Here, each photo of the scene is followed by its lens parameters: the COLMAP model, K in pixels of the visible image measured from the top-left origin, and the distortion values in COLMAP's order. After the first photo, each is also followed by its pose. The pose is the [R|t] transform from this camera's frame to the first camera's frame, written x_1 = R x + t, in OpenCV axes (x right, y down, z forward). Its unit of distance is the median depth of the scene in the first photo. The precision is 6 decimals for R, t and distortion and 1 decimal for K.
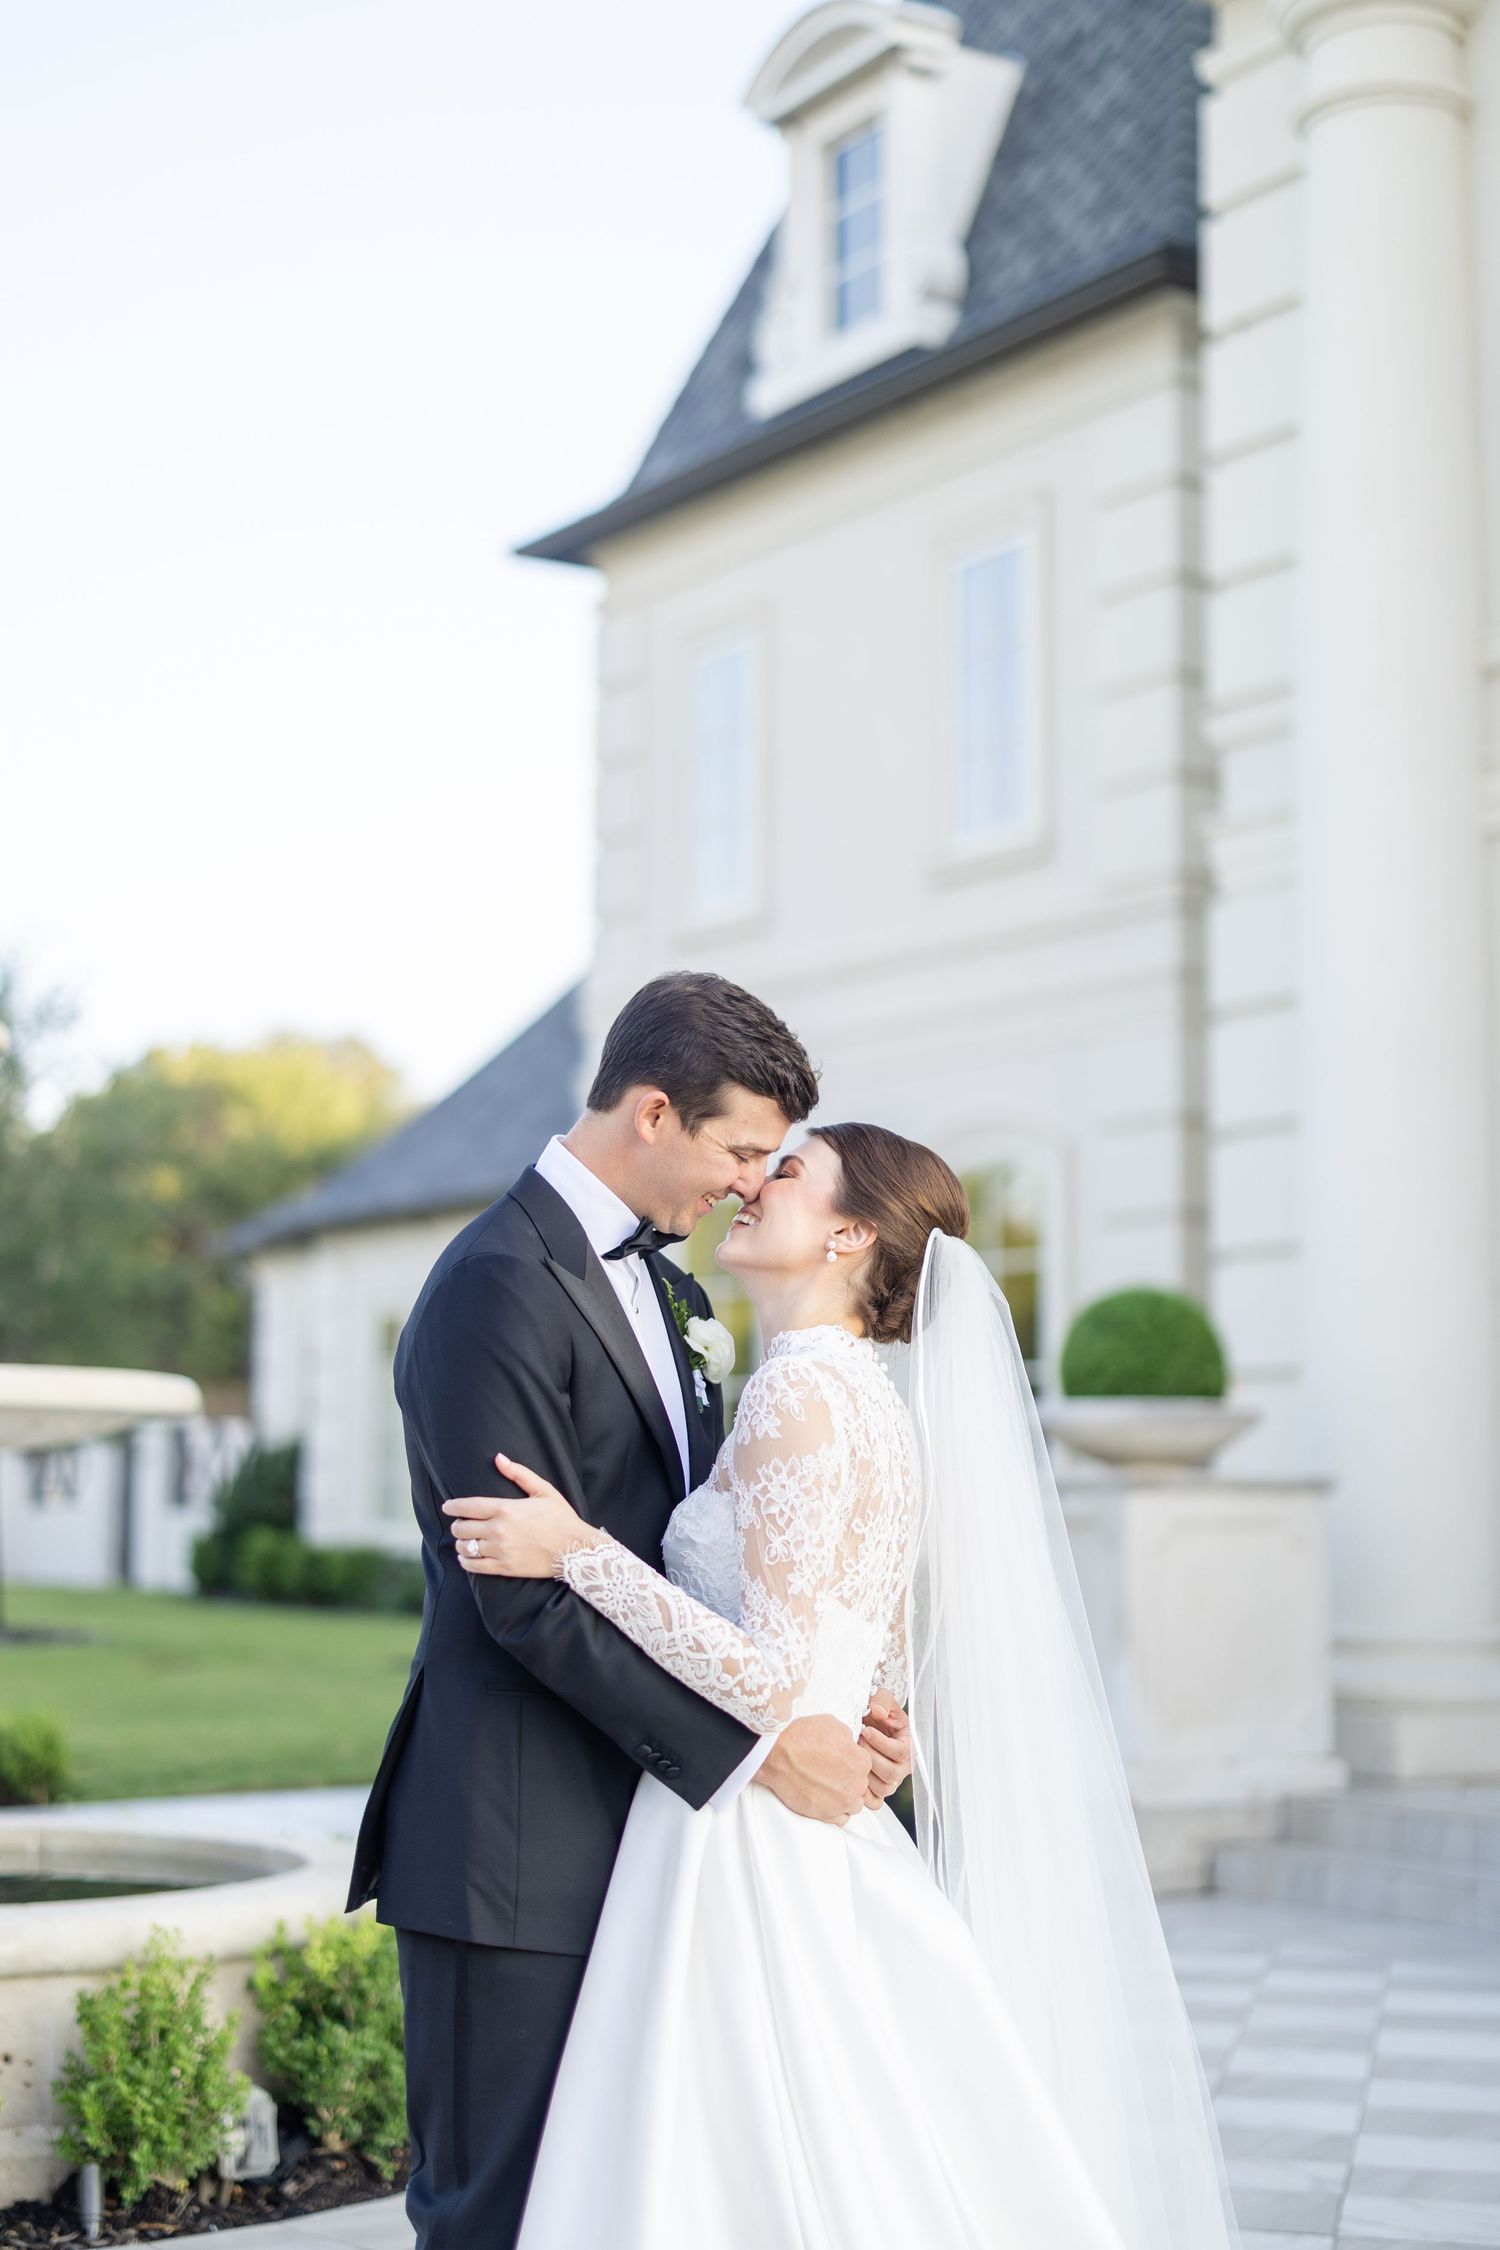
lens RADIAL K [[3290.9, 0, 743.9], [0, 3290.9, 1130.2], [0, 0, 1]] dist [0.005739, -0.046385]
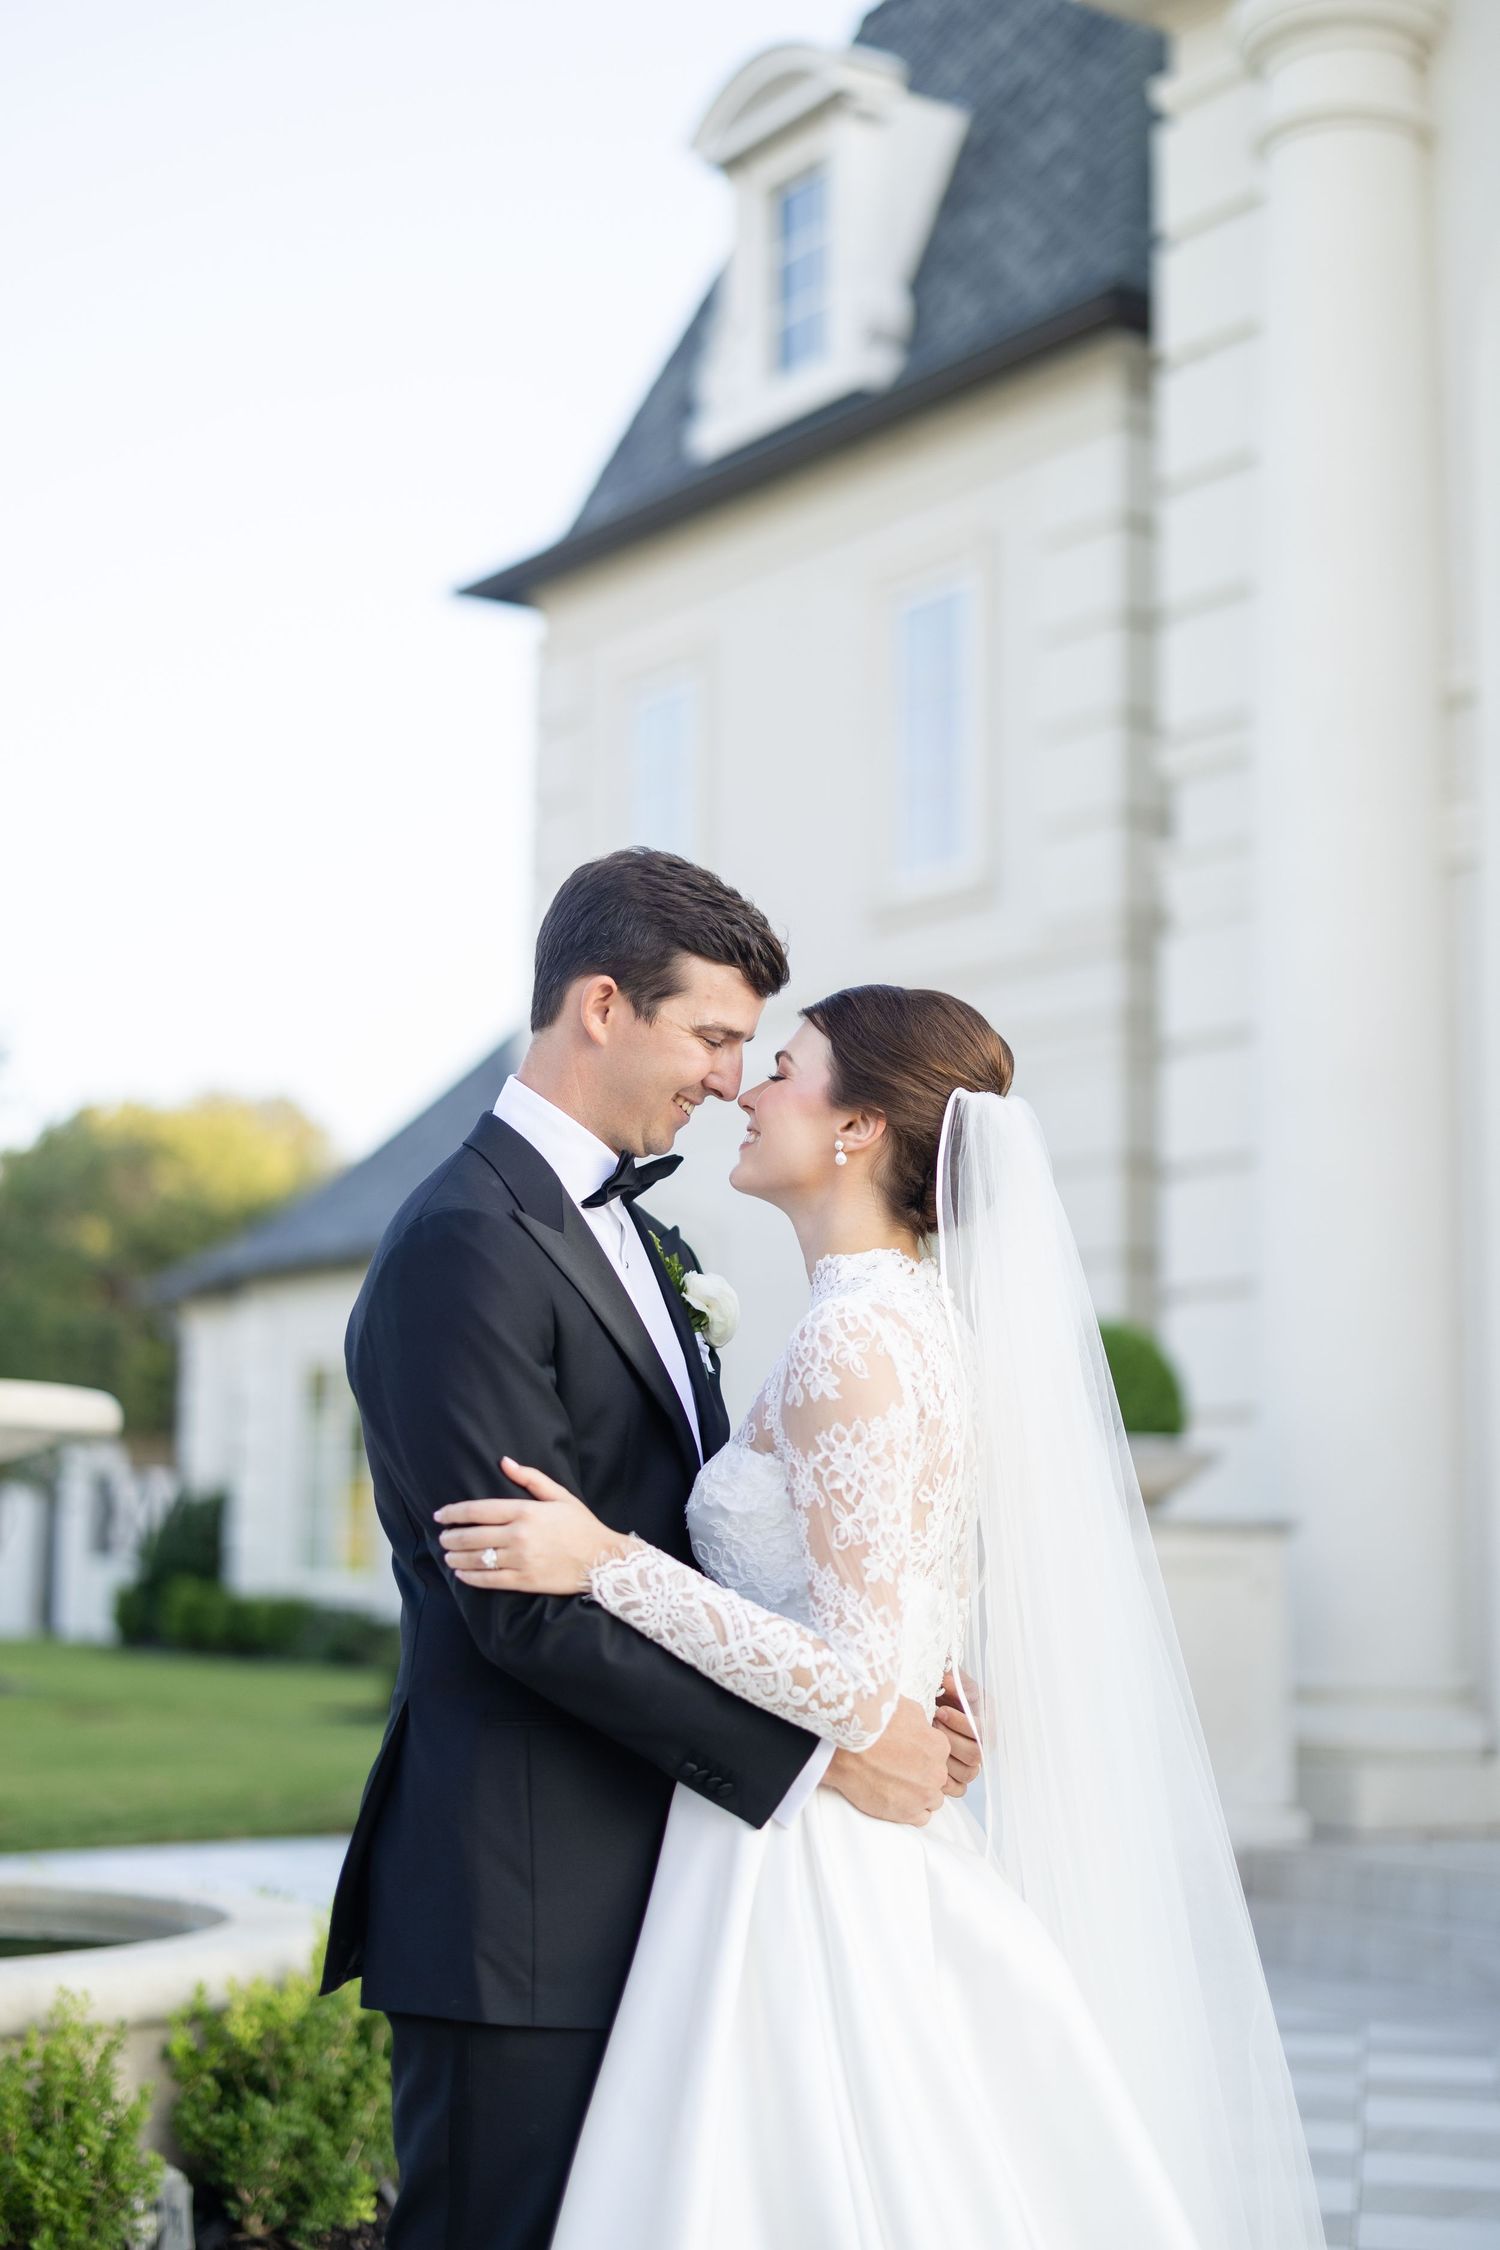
lens RADIAL K [[3160.4, 0, 750.0], [0, 3160.4, 1125.0], [0, 0, 1]] dist [-0.015027, 0.039346]
pose [[0.999523, 0.009681, 0.029341, -0.015747], [-0.008933, 0.999634, -0.025519, 0.022490], [-0.029577, 0.025245, 0.999244, 0.111265]]
